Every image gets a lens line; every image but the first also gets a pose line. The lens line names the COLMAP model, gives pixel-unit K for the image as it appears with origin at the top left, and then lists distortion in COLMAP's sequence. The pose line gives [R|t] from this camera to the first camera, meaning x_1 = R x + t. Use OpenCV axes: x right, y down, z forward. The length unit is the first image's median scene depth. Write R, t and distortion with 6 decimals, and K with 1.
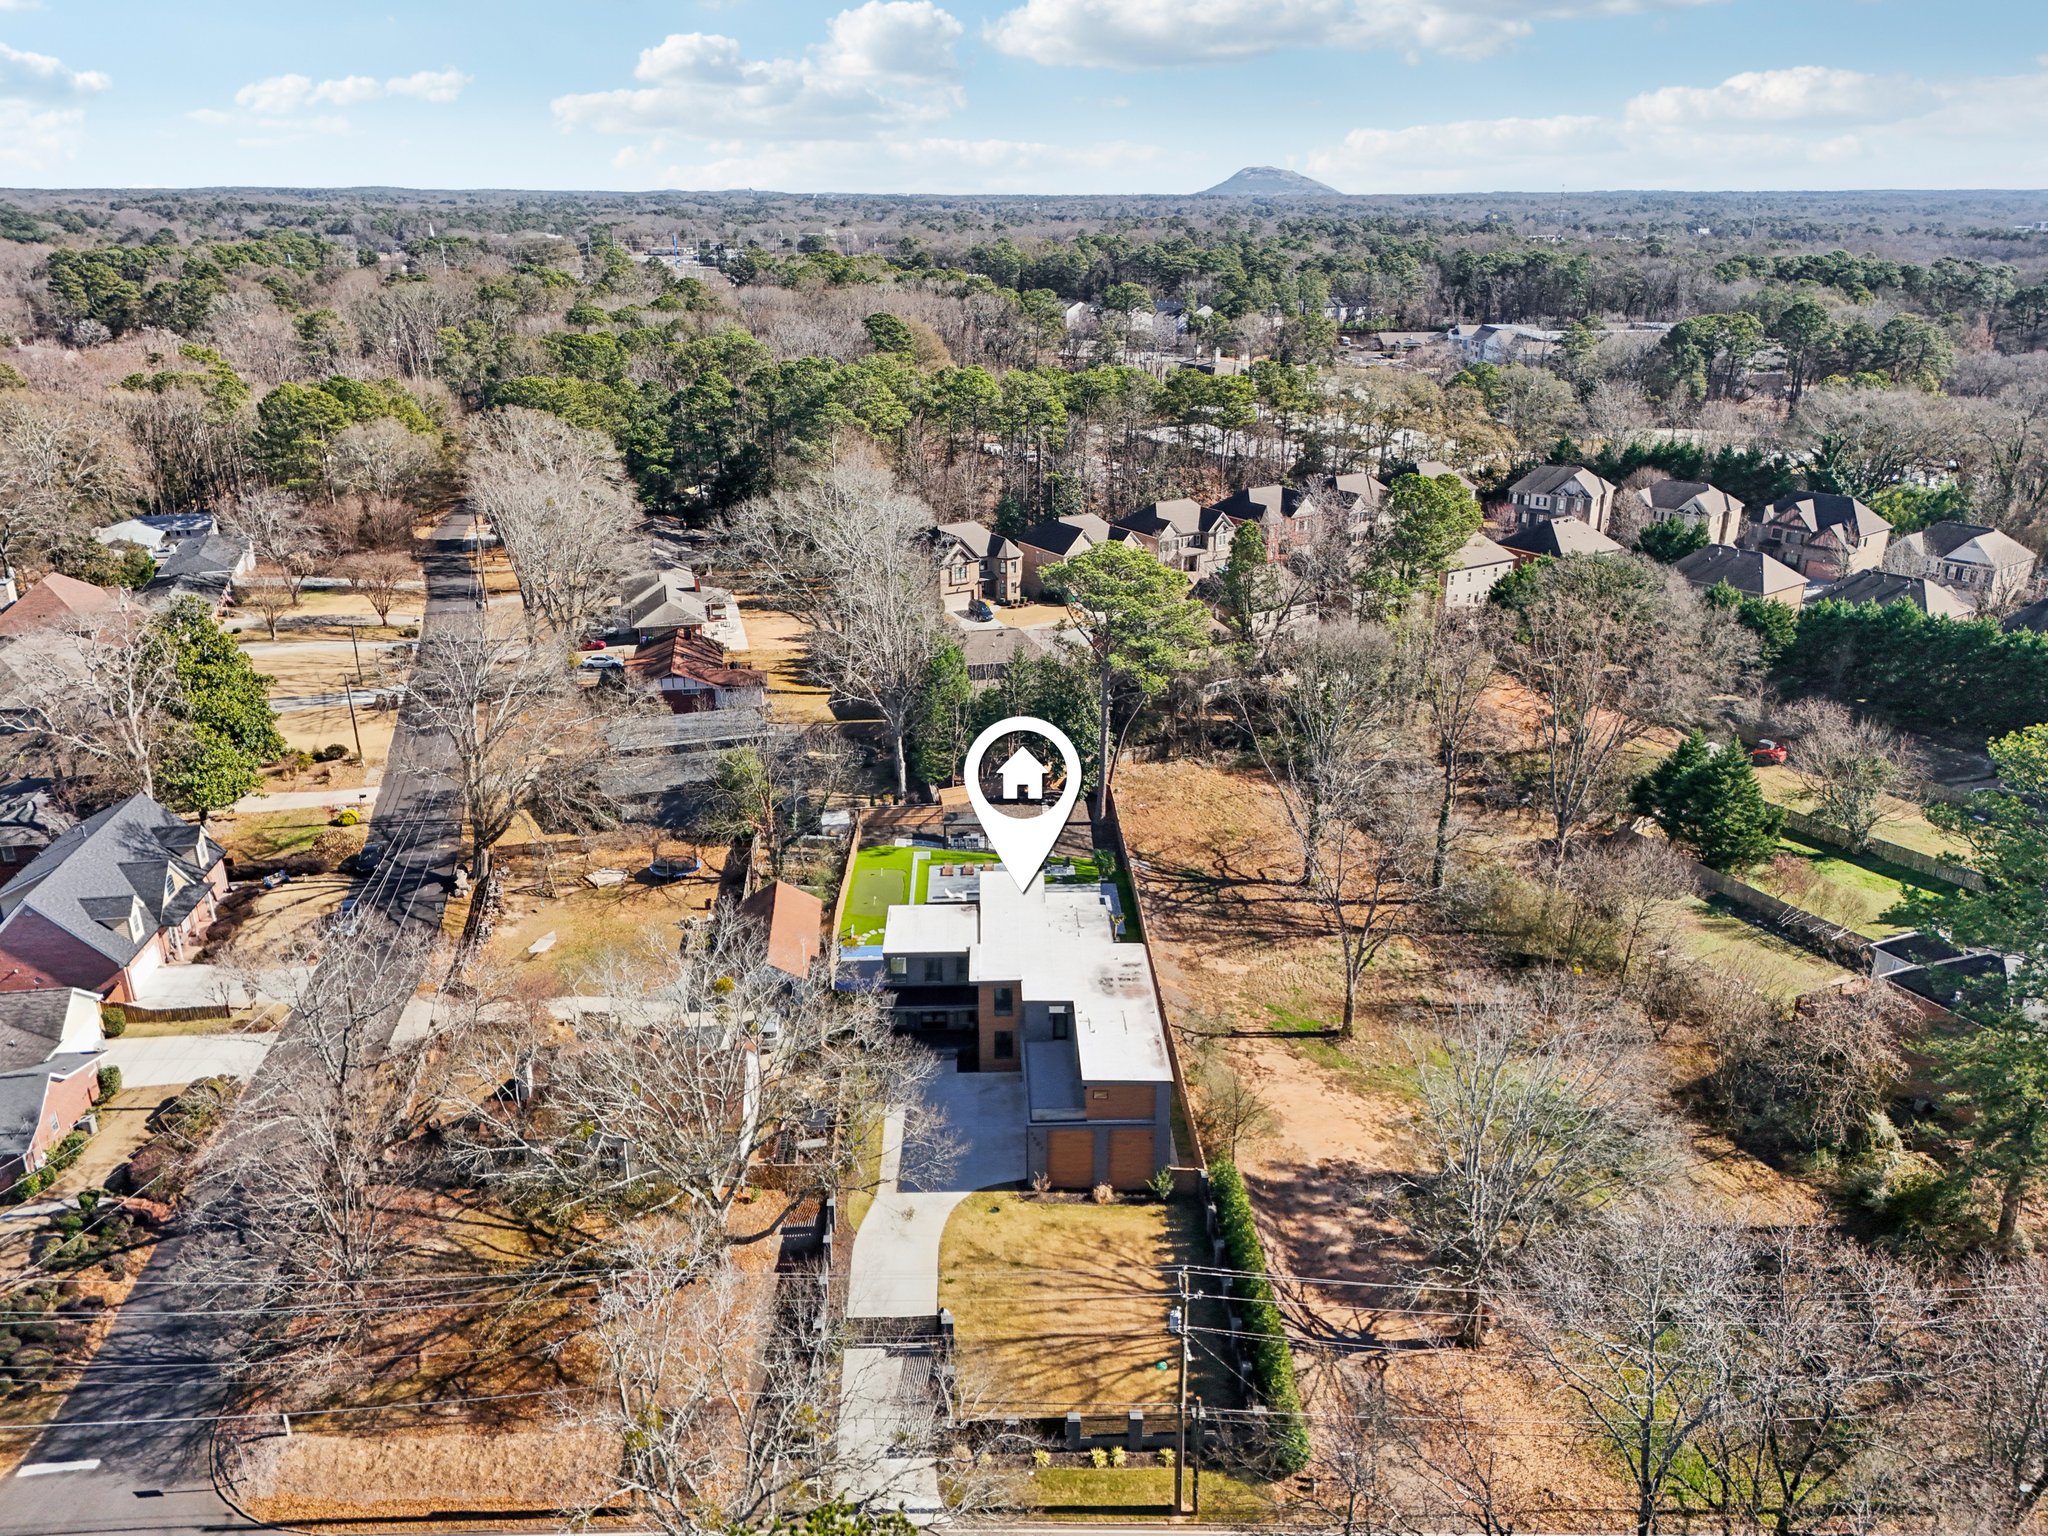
lens RADIAL K [[1515.5, 0, 1026.8], [0, 1515.5, 771.2], [0, 0, 1]] dist [0.080074, -0.079327]
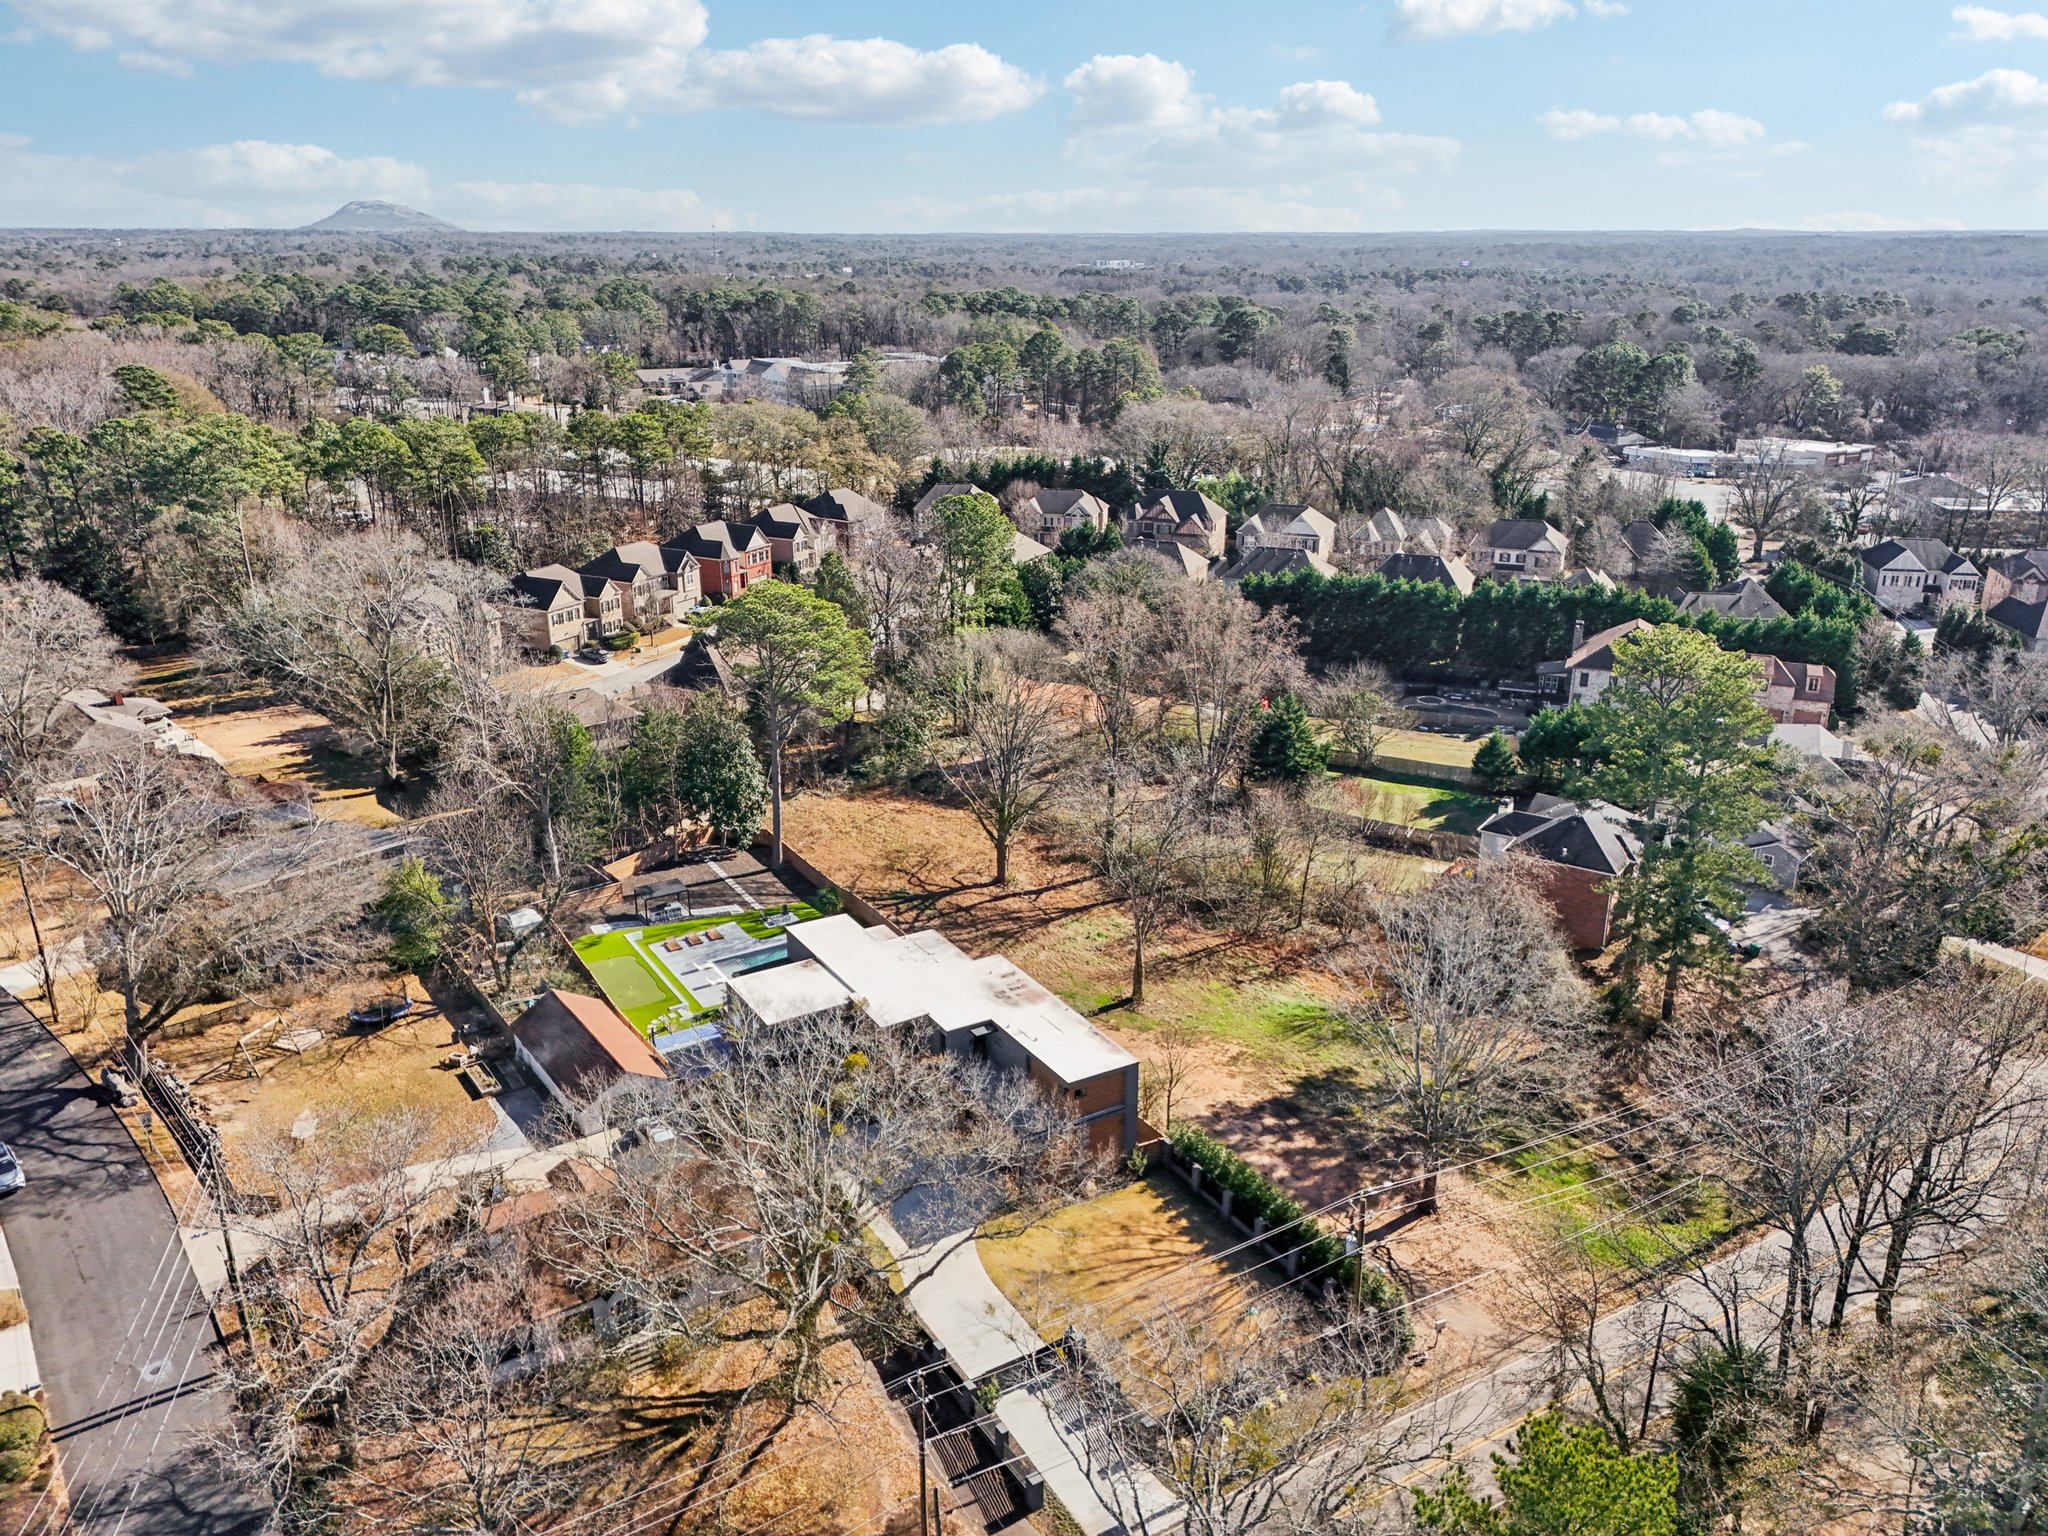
lens RADIAL K [[1515.5, 0, 1028.0], [0, 1515.5, 771.6], [0, 0, 1]] dist [0.080074, -0.079327]
pose [[0.866955, -0.166480, 0.469759, -0.398553], [0.176924, 0.983974, 0.022196, -0.030121], [-0.465926, 0.063868, 0.882516, 0.080340]]
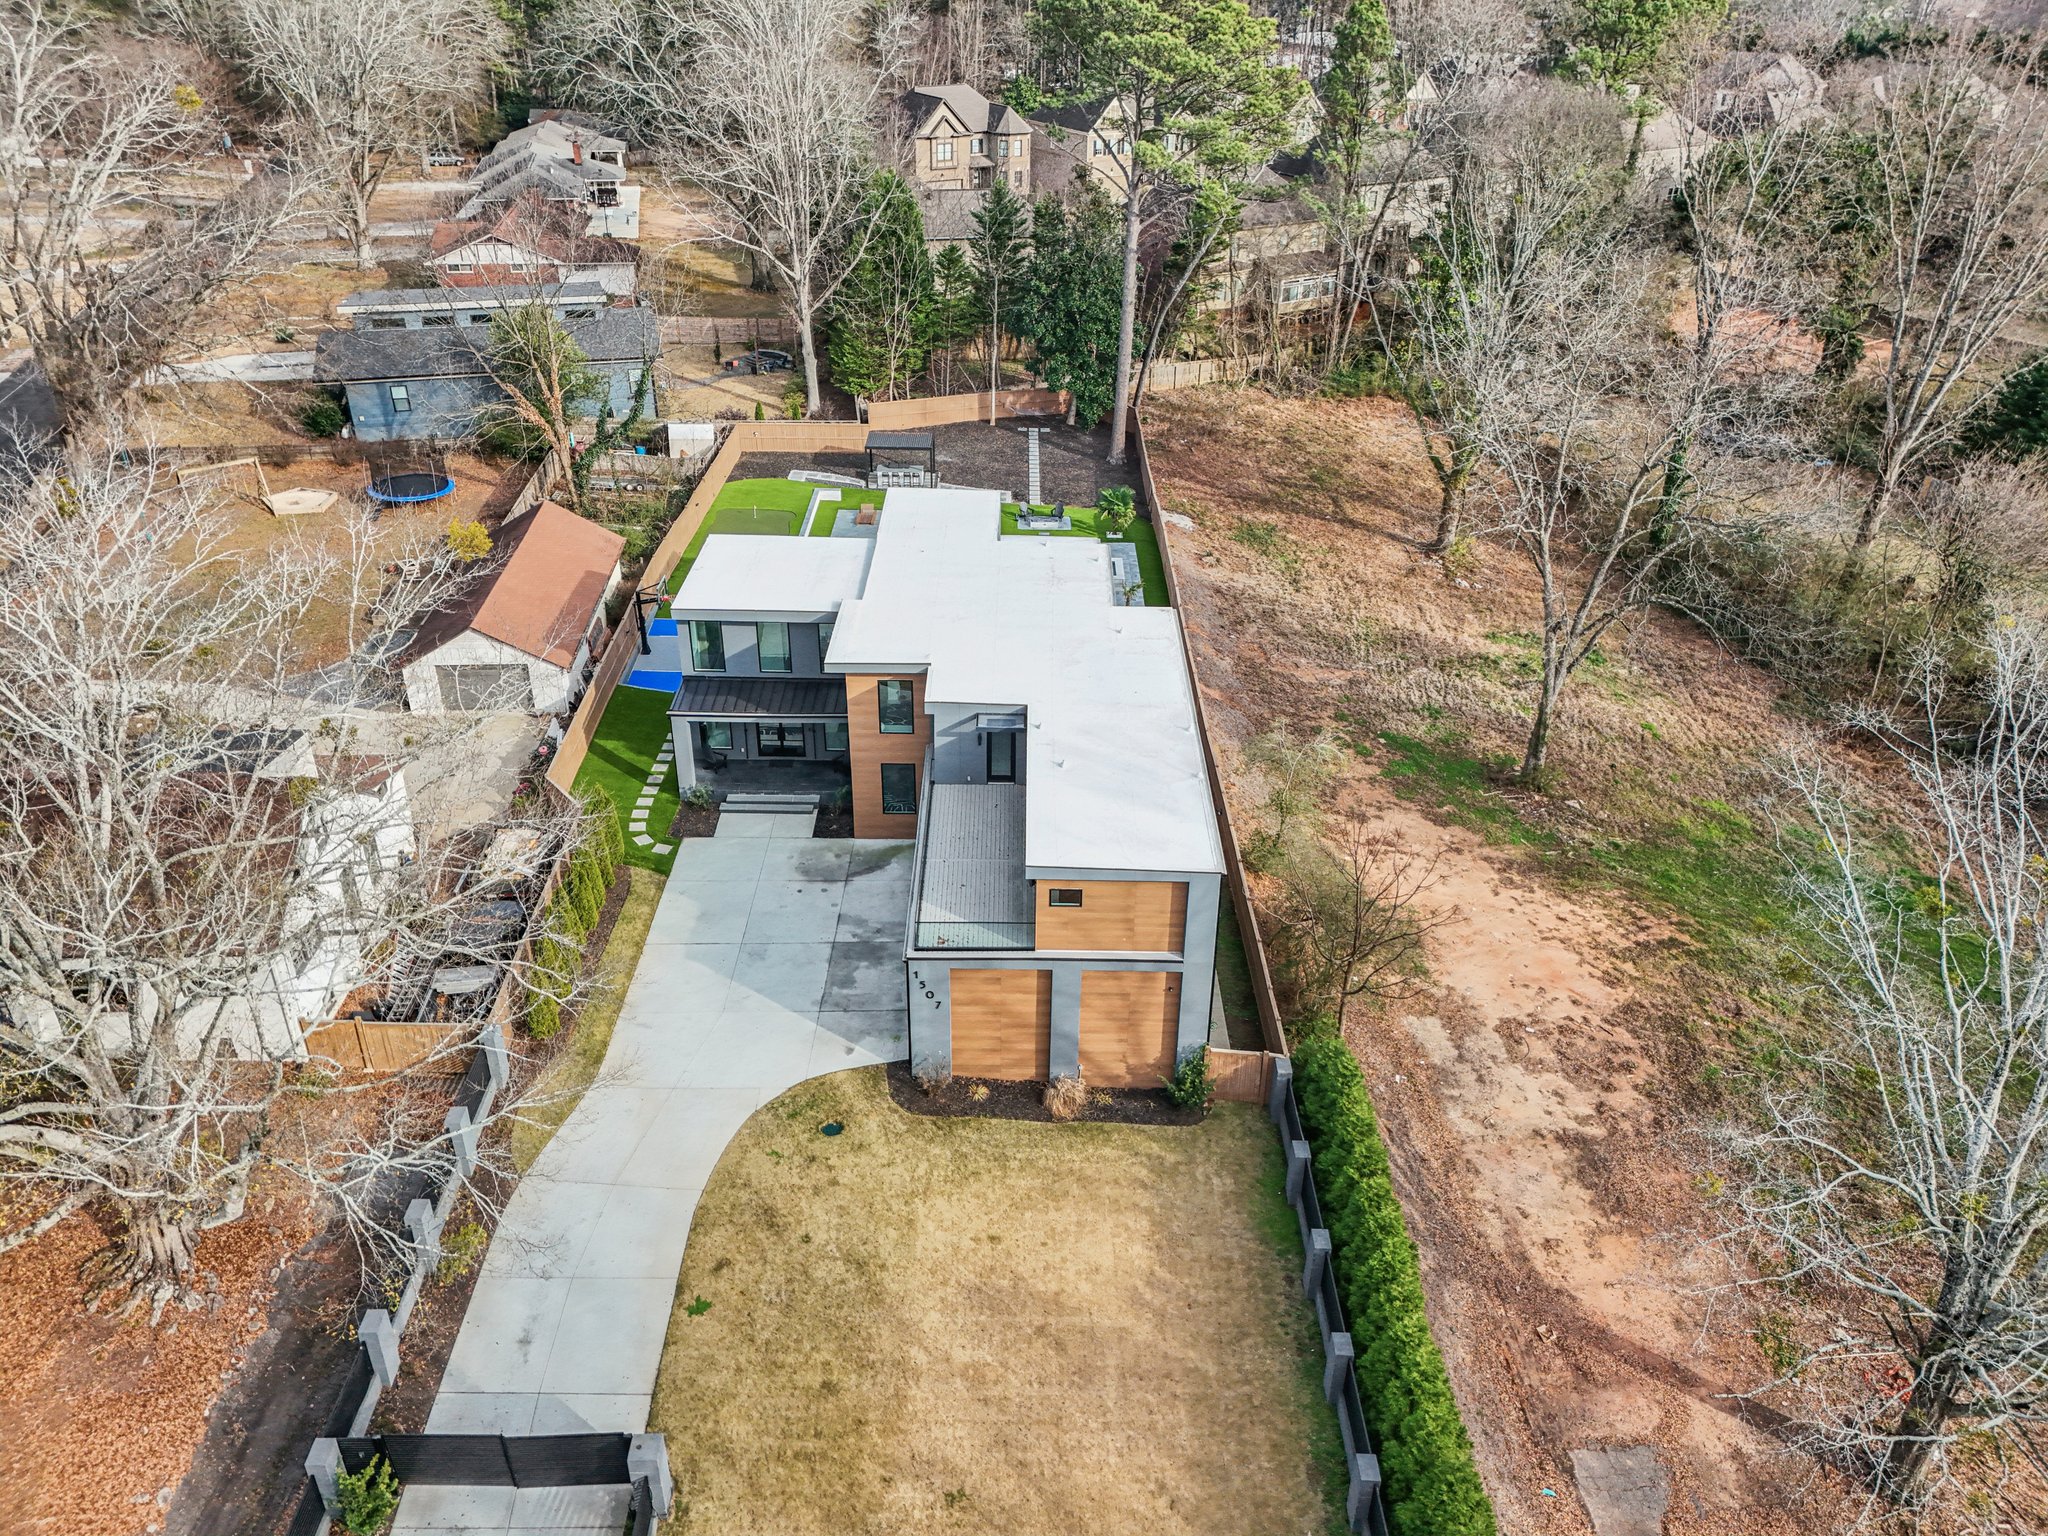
lens RADIAL K [[1515.5, 0, 1028.8], [0, 1515.5, 762.7], [0, 0, 1]] dist [0.080074, -0.079327]
pose [[0.999434, 0.025414, -0.022028, 0.042908], [-0.021711, 0.987745, 0.154557, 0.094143], [0.025687, -0.153991, 0.987738, 0.511432]]
